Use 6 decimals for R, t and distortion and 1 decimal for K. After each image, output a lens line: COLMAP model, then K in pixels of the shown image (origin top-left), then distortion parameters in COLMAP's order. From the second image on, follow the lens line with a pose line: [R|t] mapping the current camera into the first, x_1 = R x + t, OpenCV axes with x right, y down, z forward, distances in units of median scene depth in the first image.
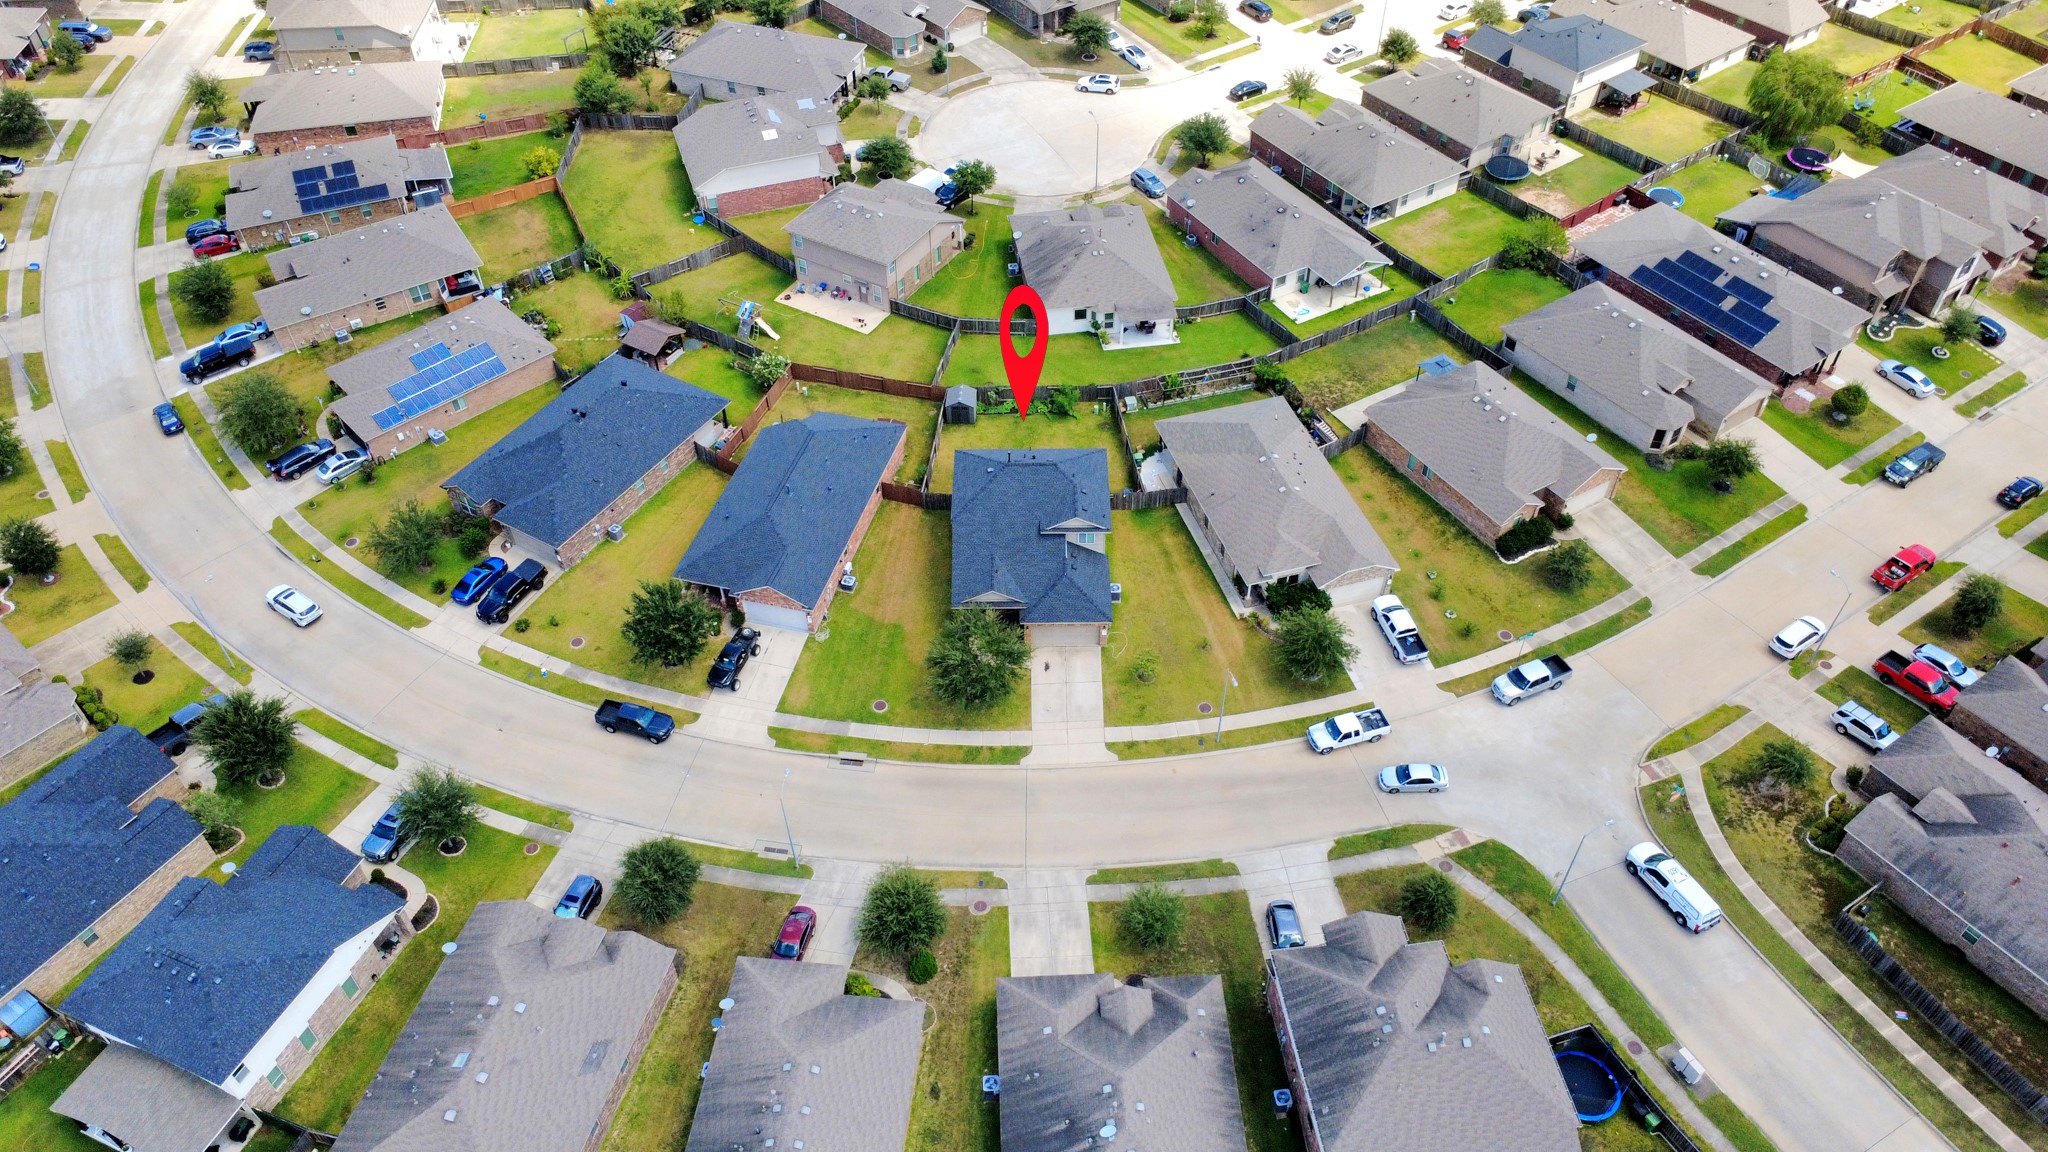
lens RADIAL K [[1477.8, 0, 1024.0], [0, 1477.8, 576.0], [0, 0, 1]] dist [-0.001358, 0.003162]
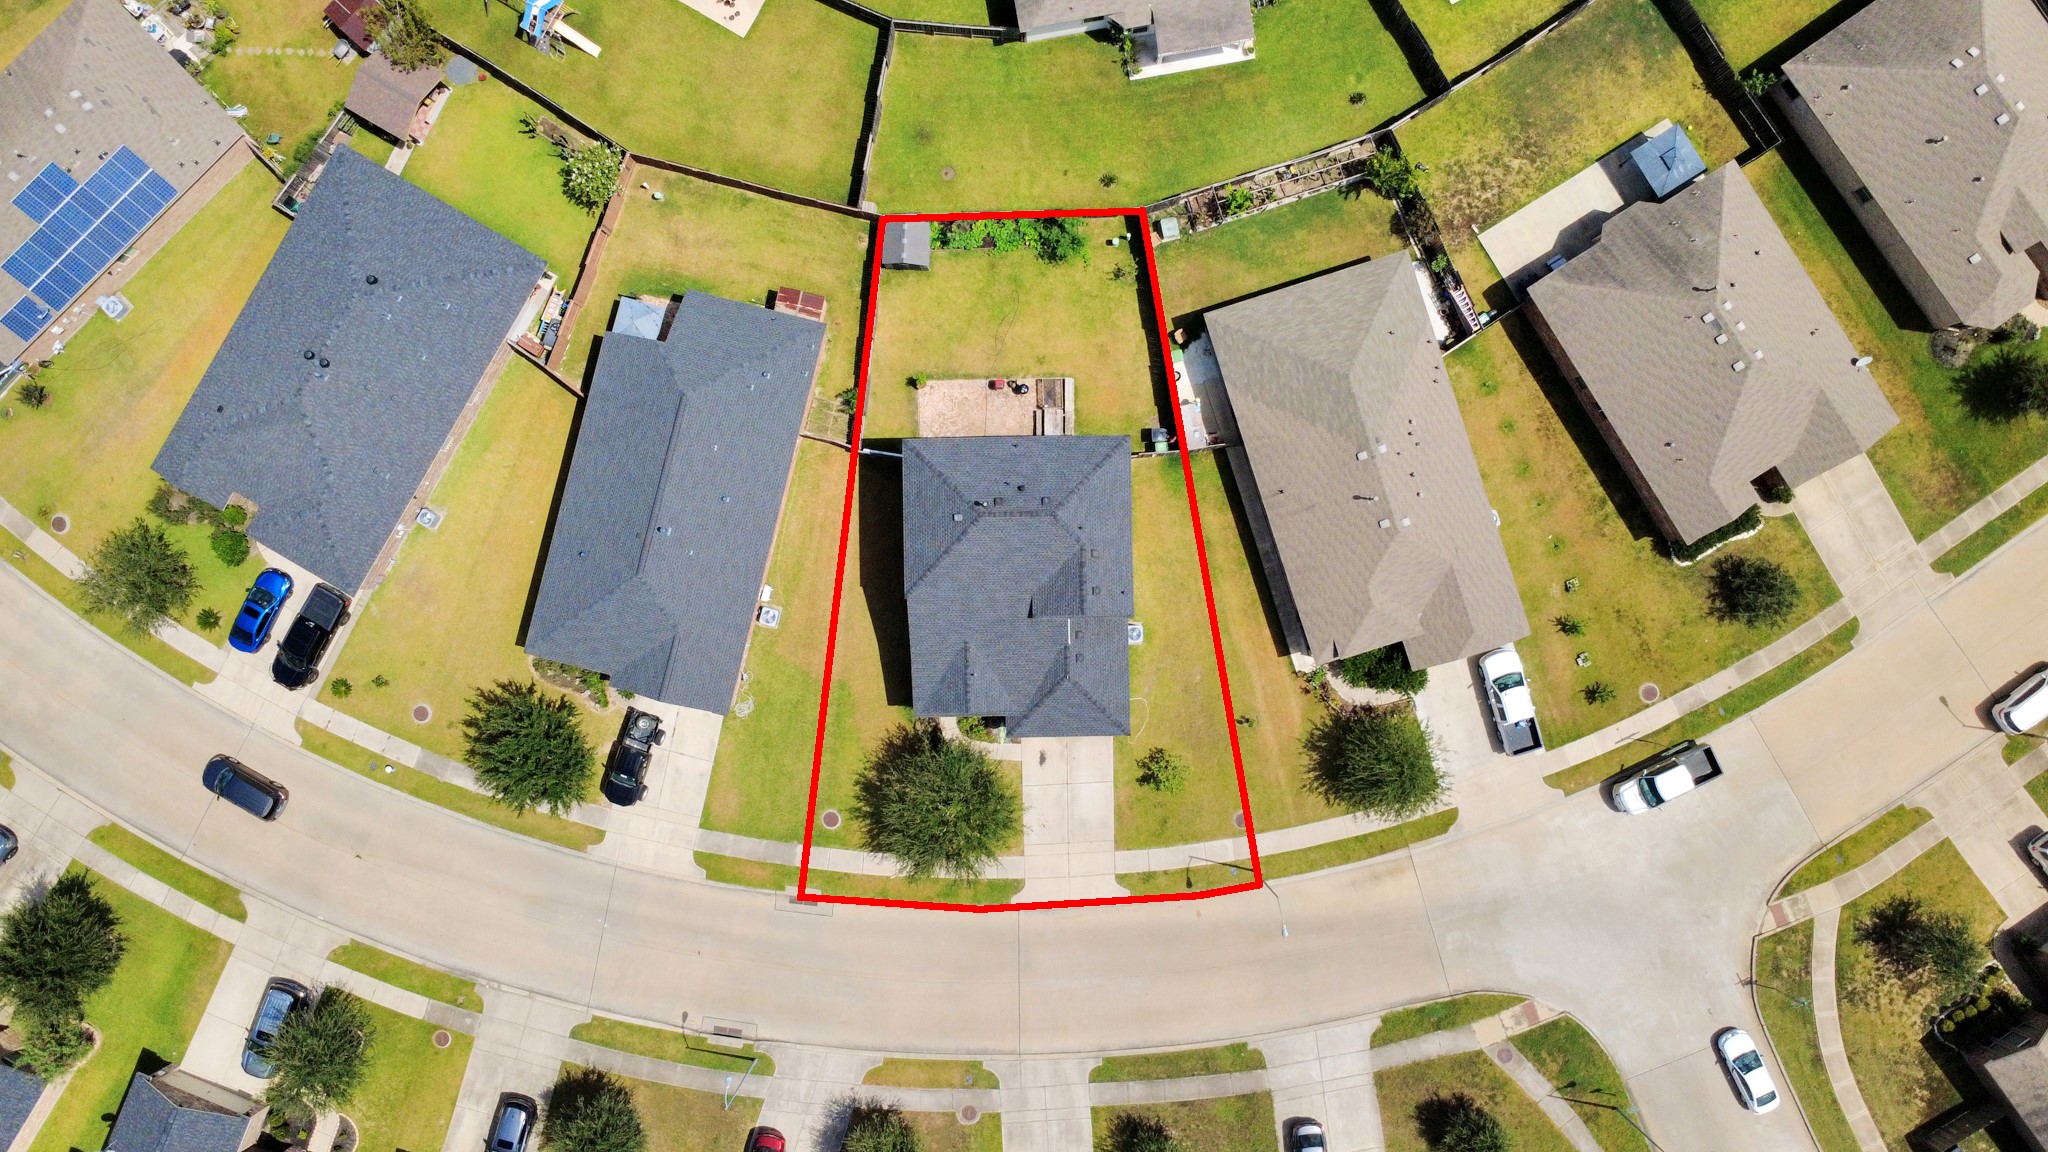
lens RADIAL K [[1458.7, 0, 1024.0], [0, 1458.7, 576.0], [0, 0, 1]] dist [-0.000828, -0.001326]
pose [[0.999857, -0.016744, 0.002500, 0.005380], [0.010248, 0.716189, 0.697831, -0.515219], [-0.013475, -0.697705, 0.716258, 0.501832]]
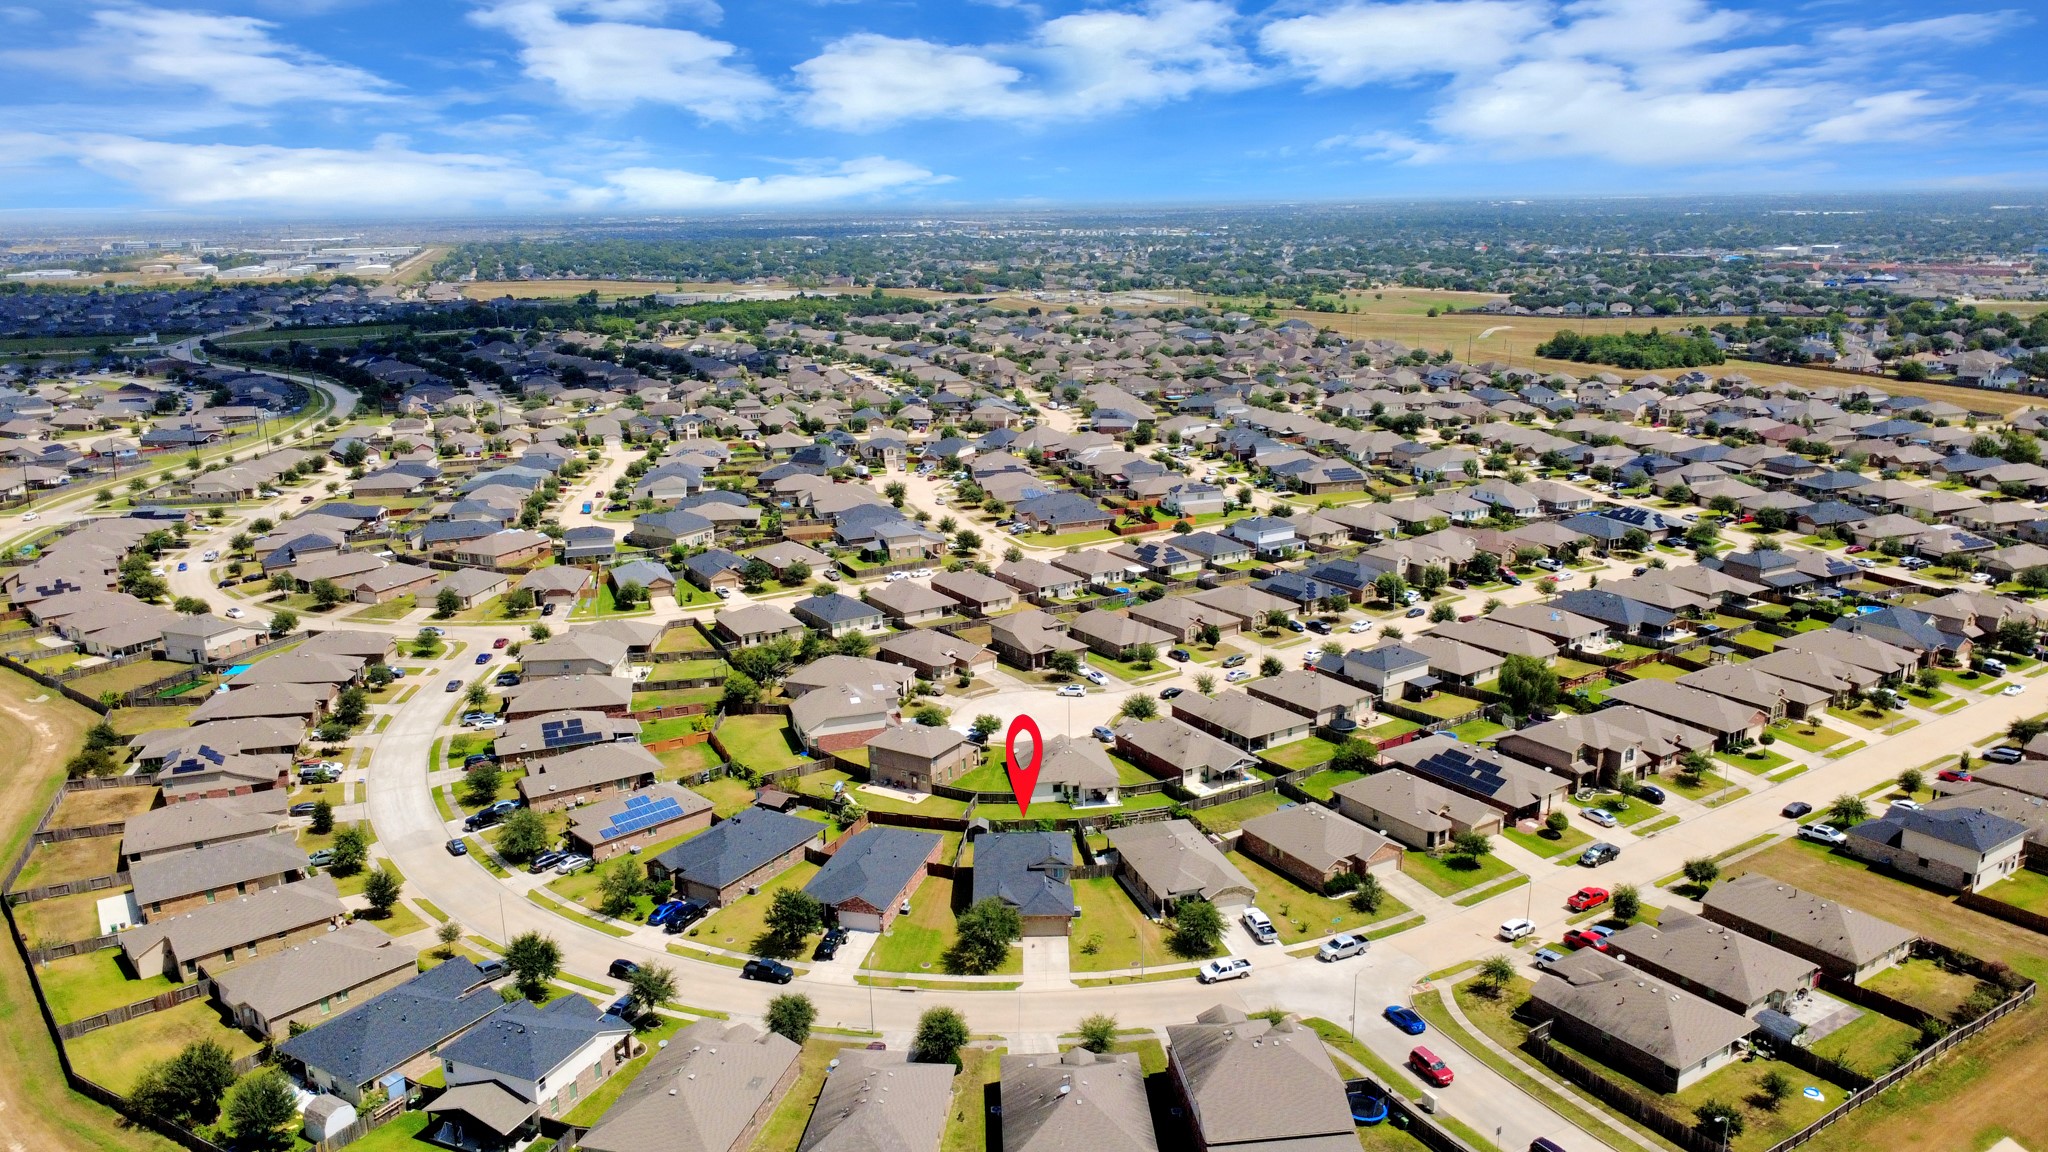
lens RADIAL K [[1477.8, 0, 1024.0], [0, 1477.8, 576.0], [0, 0, 1]] dist [-0.001358, 0.003162]
pose [[0.999973, -0.006047, -0.004208, 0.014097], [0.003031, 0.858327, -0.513095, 0.503246], [0.006714, 0.513068, 0.858322, -0.510963]]
